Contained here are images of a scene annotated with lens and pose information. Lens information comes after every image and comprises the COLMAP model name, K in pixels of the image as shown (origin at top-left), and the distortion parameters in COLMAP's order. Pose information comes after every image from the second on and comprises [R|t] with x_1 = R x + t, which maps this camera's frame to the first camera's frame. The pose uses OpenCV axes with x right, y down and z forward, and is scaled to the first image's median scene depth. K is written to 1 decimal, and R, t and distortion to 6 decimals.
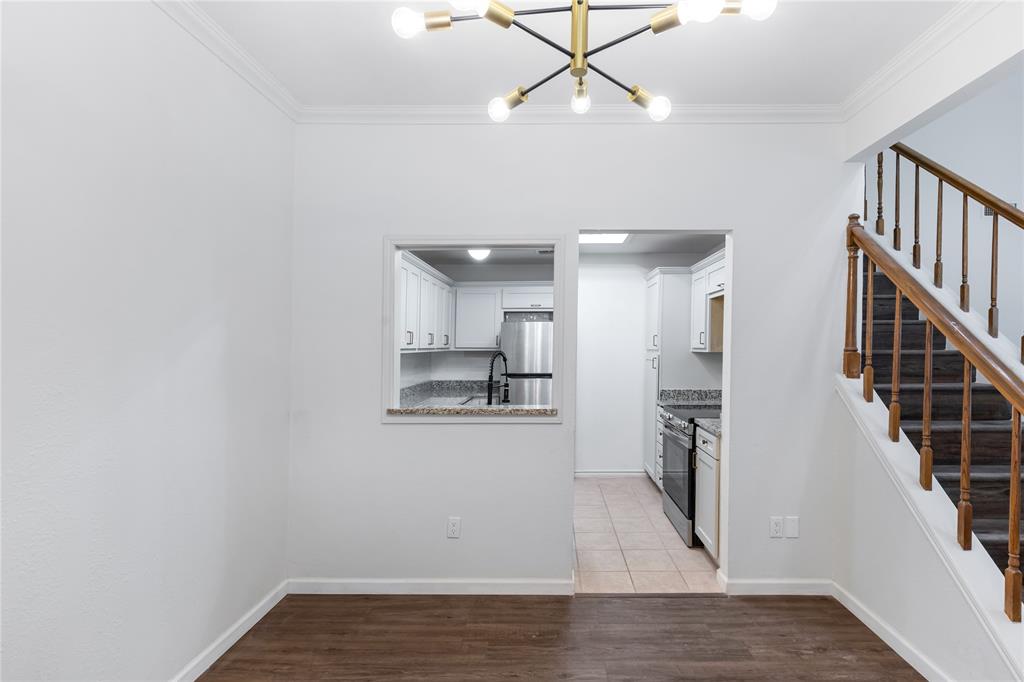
lens RADIAL K [[471.0, 0, 511.9], [0, 471.0, 345.2], [0, 0, 1]] dist [-0.000020, -0.001170]
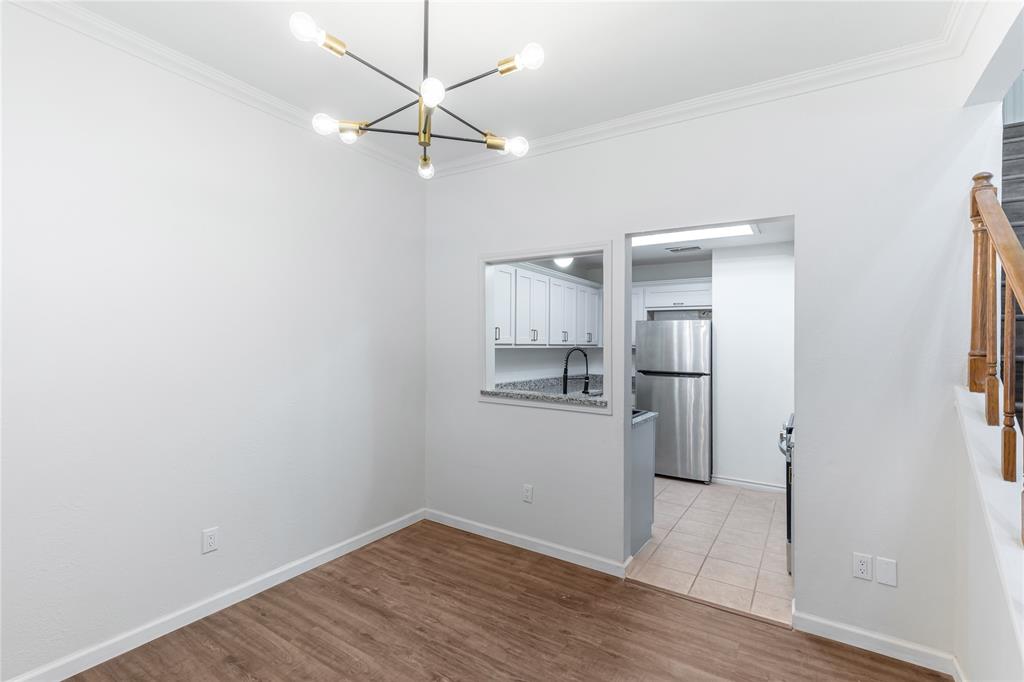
lens RADIAL K [[471.0, 0, 539.0], [0, 471.0, 342.3], [0, 0, 1]] dist [-0.000020, -0.001170]
pose [[0.849464, 0.014386, -0.527451, 0.524044], [-0.016154, 0.999869, 0.001255, 0.001056], [0.527400, 0.007455, 0.849585, -0.004787]]
